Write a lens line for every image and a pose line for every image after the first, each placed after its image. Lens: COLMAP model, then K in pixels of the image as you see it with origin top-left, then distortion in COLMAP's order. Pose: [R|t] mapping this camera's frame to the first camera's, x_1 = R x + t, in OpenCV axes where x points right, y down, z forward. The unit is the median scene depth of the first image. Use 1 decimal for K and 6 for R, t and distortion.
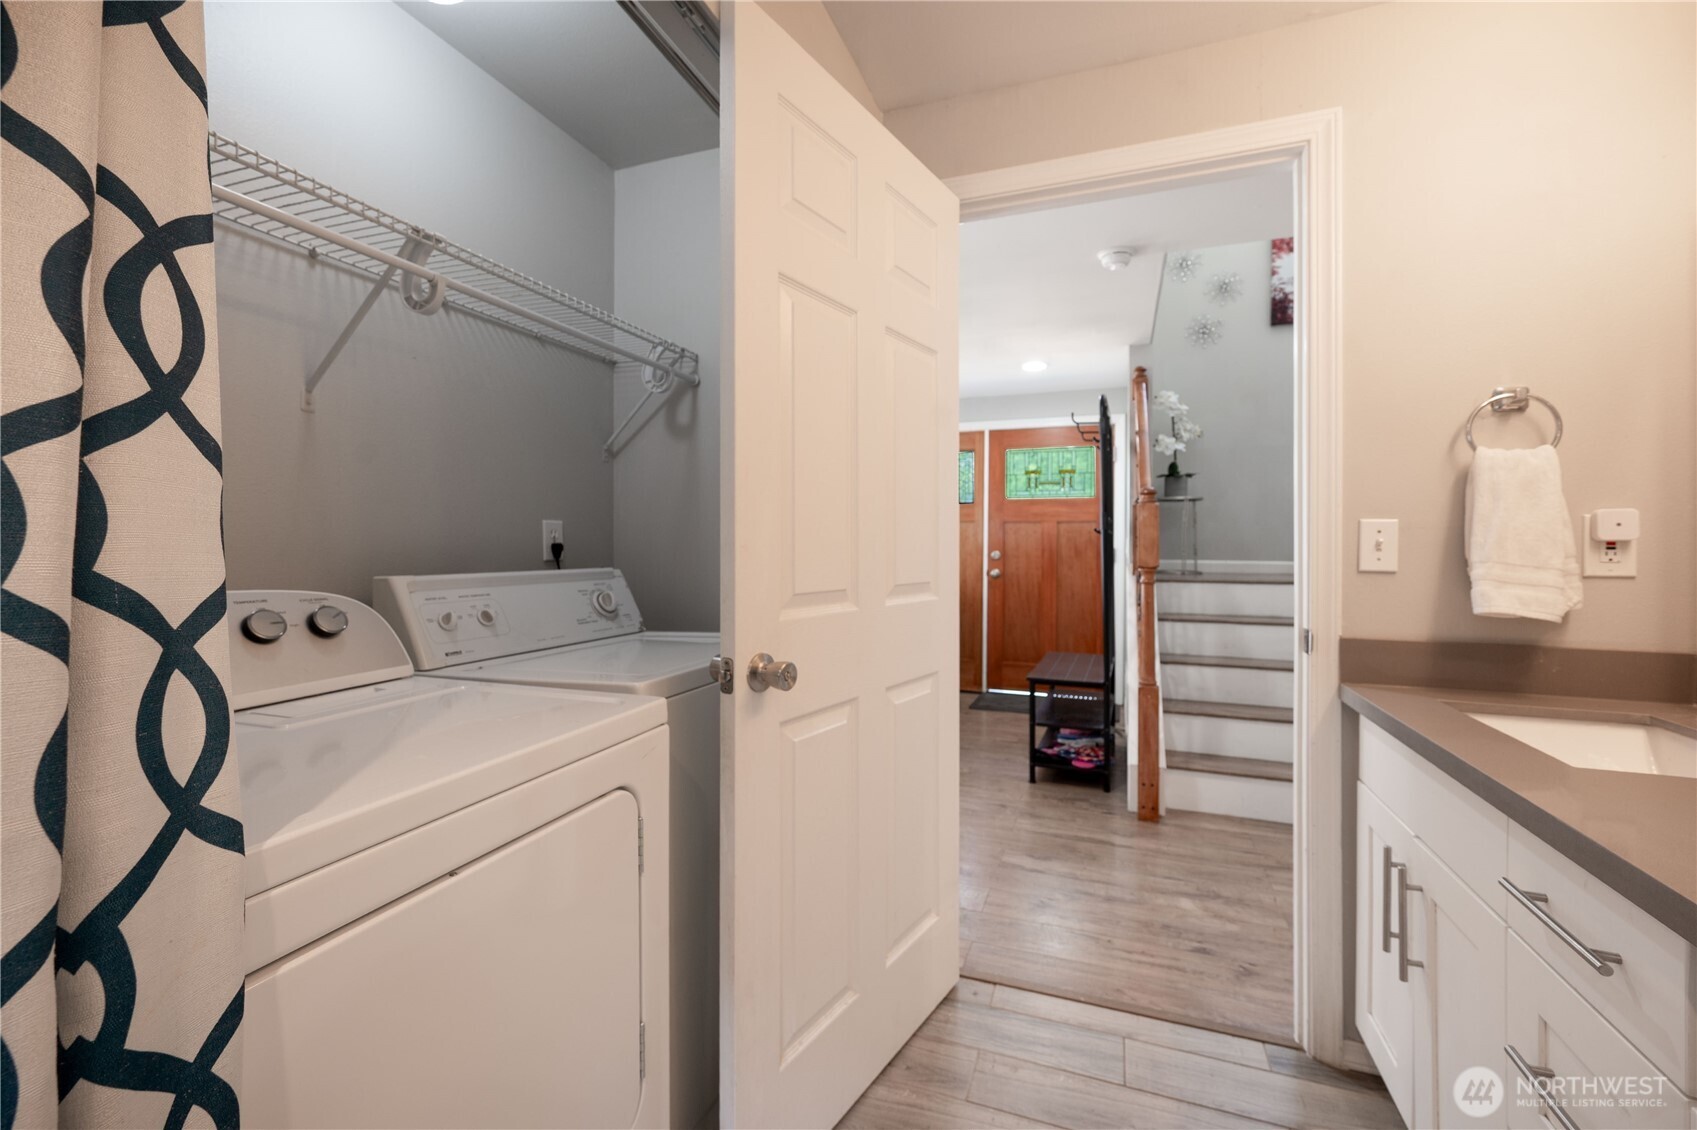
lens RADIAL K [[674.8, 0, 851.6], [0, 674.8, 559.9], [0, 0, 1]] dist [-0.001280, -0.000533]
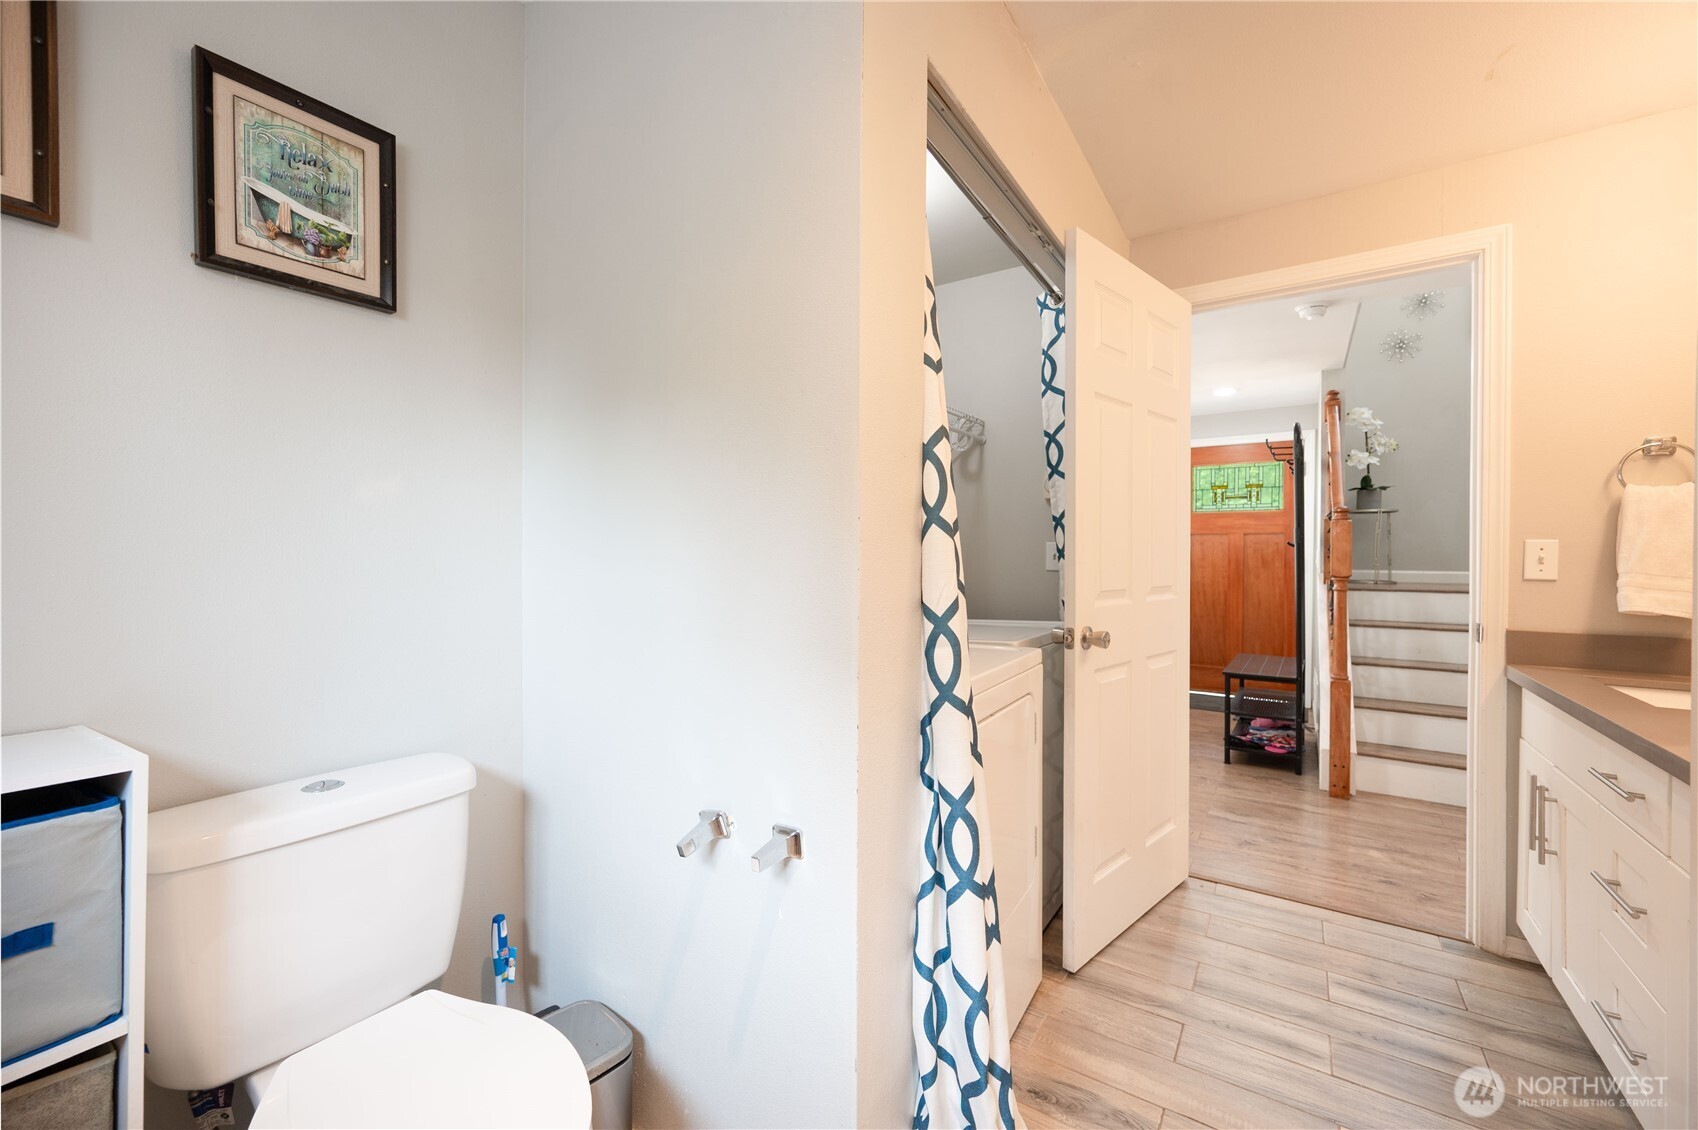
lens RADIAL K [[699.1, 0, 853.7], [0, 699.1, 573.5], [0, 0, 1]] dist [-0.004096, 0.000101]
pose [[0.982328, 0.003942, -0.187128, -0.153270], [-0.002588, 0.999969, 0.007478, -0.001003], [0.187152, -0.006862, 0.982307, -0.322067]]
